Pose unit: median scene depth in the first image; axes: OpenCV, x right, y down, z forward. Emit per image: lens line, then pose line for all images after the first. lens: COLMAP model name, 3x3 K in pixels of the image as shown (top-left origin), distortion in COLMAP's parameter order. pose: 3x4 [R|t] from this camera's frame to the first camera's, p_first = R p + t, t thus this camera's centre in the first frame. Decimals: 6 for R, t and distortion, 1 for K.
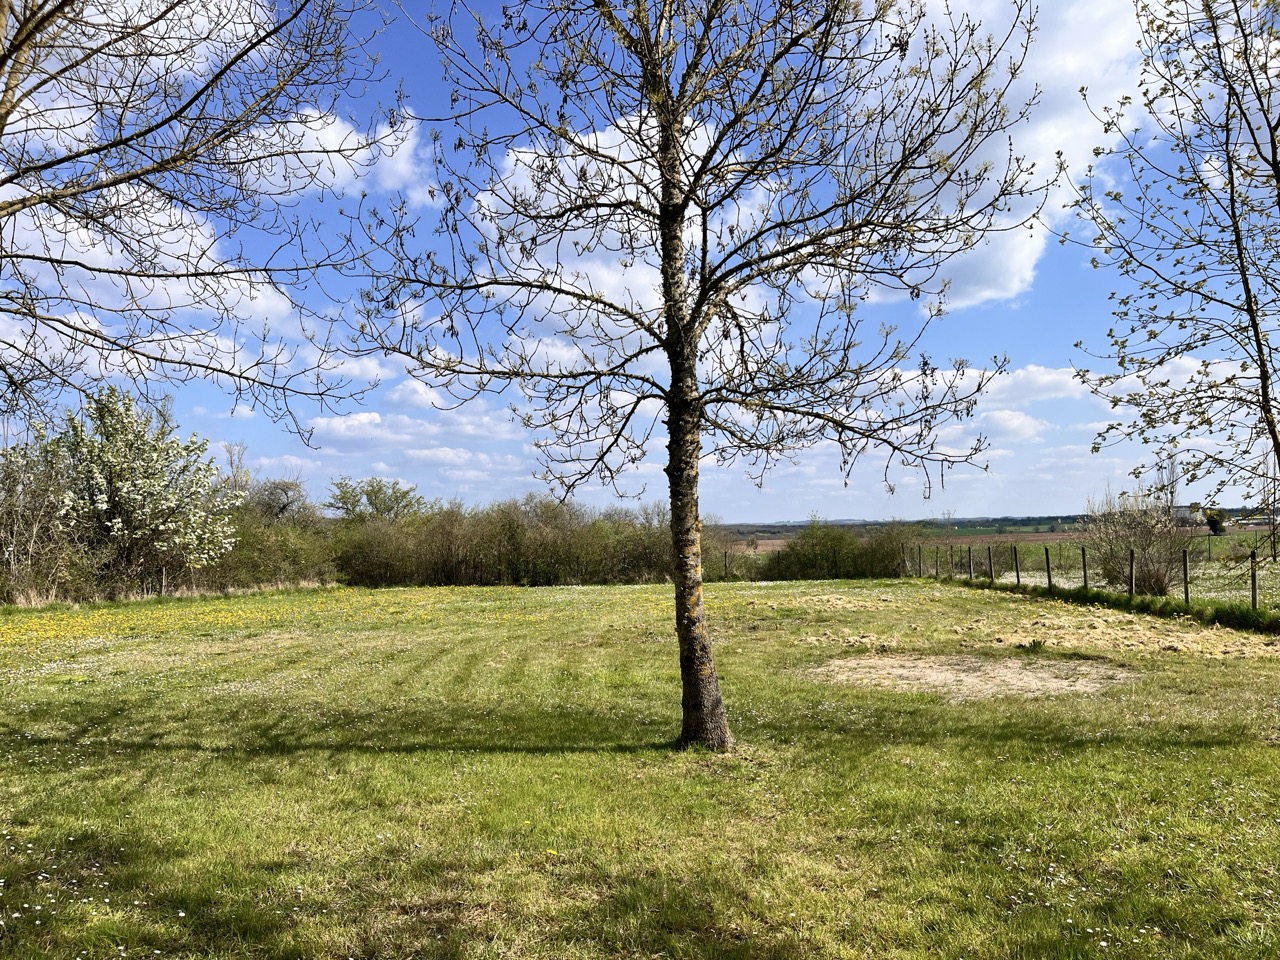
lens RADIAL K [[965.5, 0, 630.8], [0, 965.5, 477.7], [0, 0, 1]] dist [0.061081, -0.088015]
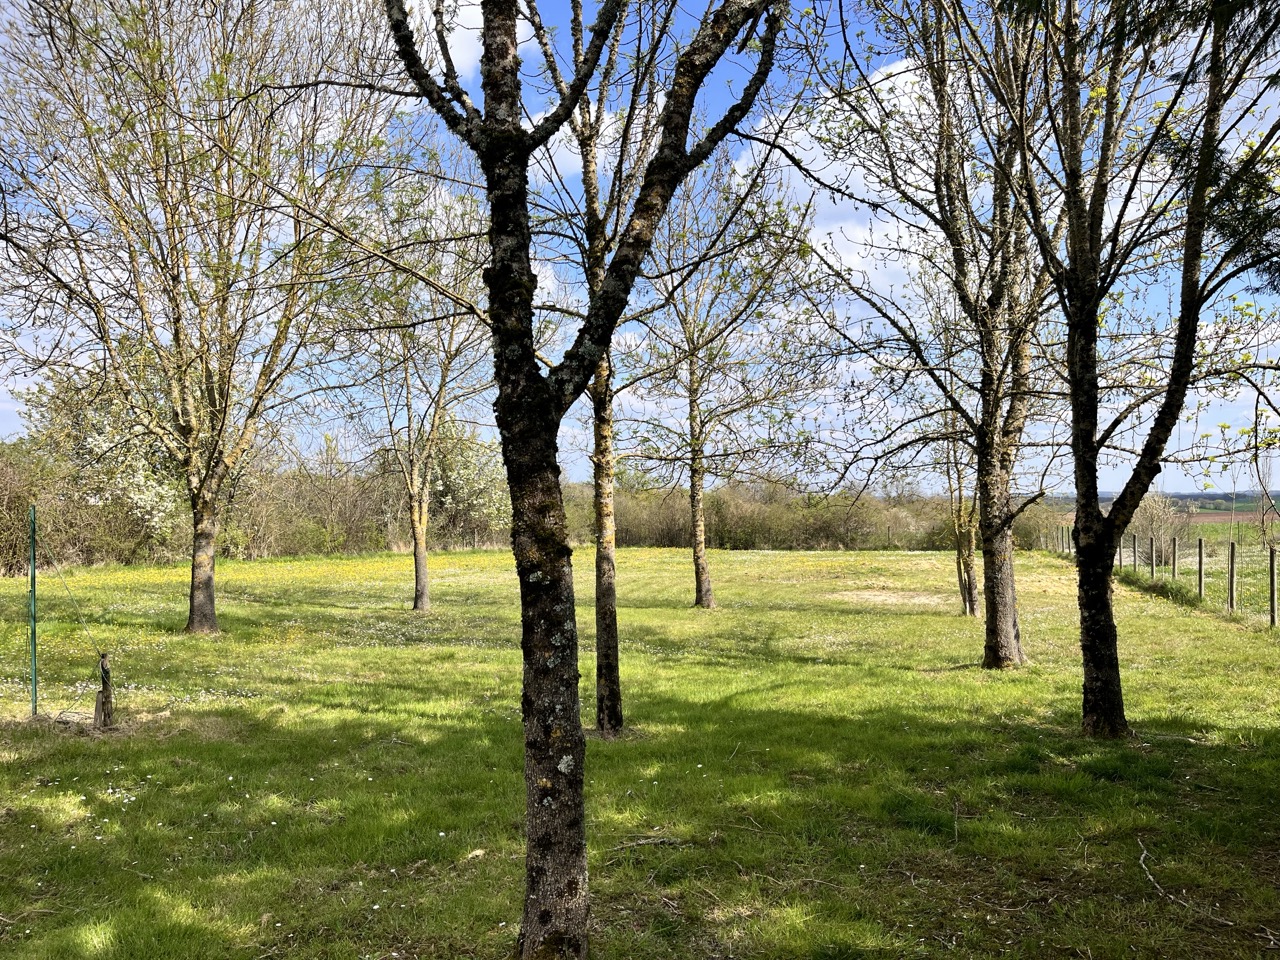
lens RADIAL K [[965.5, 0, 630.8], [0, 965.5, 477.7], [0, 0, 1]] dist [0.061081, -0.088015]
pose [[0.964612, 0.007137, -0.263576, 0.132326], [0.001695, 0.999445, 0.033263, -0.034178], [0.263667, -0.032533, 0.964065, -0.349110]]
